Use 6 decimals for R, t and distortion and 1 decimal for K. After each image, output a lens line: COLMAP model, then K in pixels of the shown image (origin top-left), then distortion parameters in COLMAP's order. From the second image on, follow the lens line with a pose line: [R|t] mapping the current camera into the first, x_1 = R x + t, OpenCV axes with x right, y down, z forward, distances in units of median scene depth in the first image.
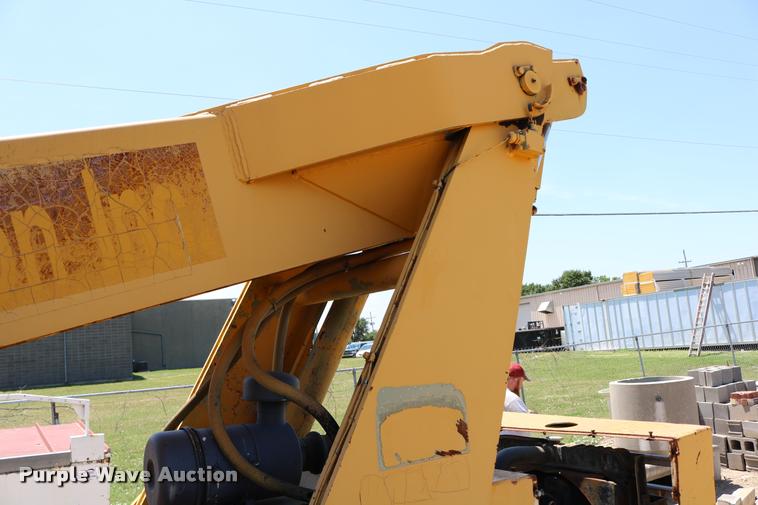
lens RADIAL K [[624.5, 0, 383.5], [0, 624.5, 249.9], [0, 0, 1]] dist [-0.152203, 0.118043]
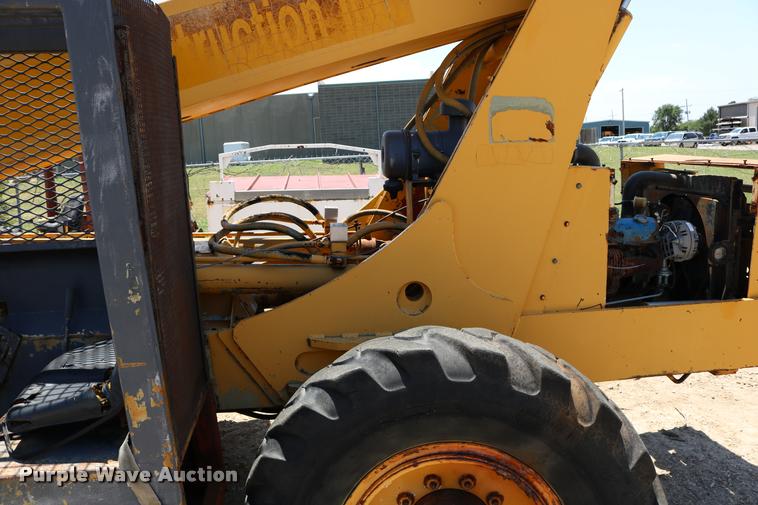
lens RADIAL K [[624.5, 0, 381.1], [0, 624.5, 254.1], [0, 0, 1]] dist [-0.152203, 0.118043]
pose [[0.886241, 0.115841, -0.448506, 0.497275], [0.045033, 0.942094, 0.332311, 0.049348], [0.461030, -0.314705, 0.829706, -0.650413]]
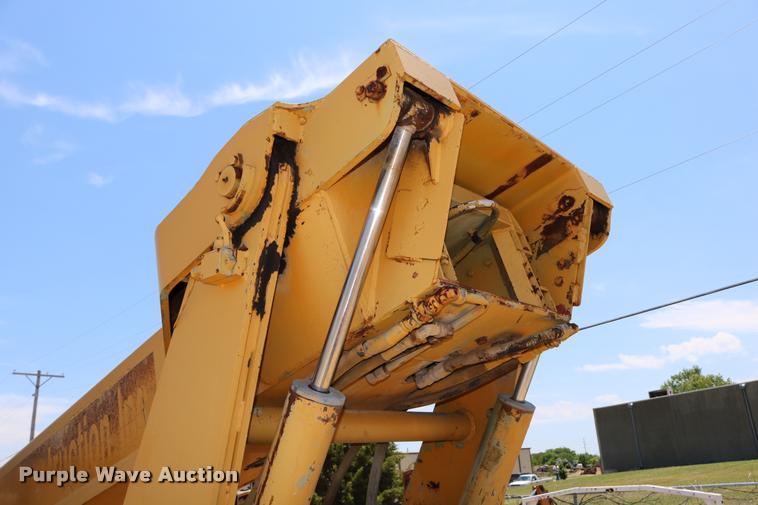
lens RADIAL K [[624.5, 0, 385.1], [0, 624.5, 258.1], [0, 0, 1]] dist [-0.152203, 0.118043]
pose [[0.230828, -0.268829, -0.935120, 1.182151], [0.198370, 0.953891, -0.225258, 0.042356], [0.952558, -0.133504, 0.273513, 1.156927]]
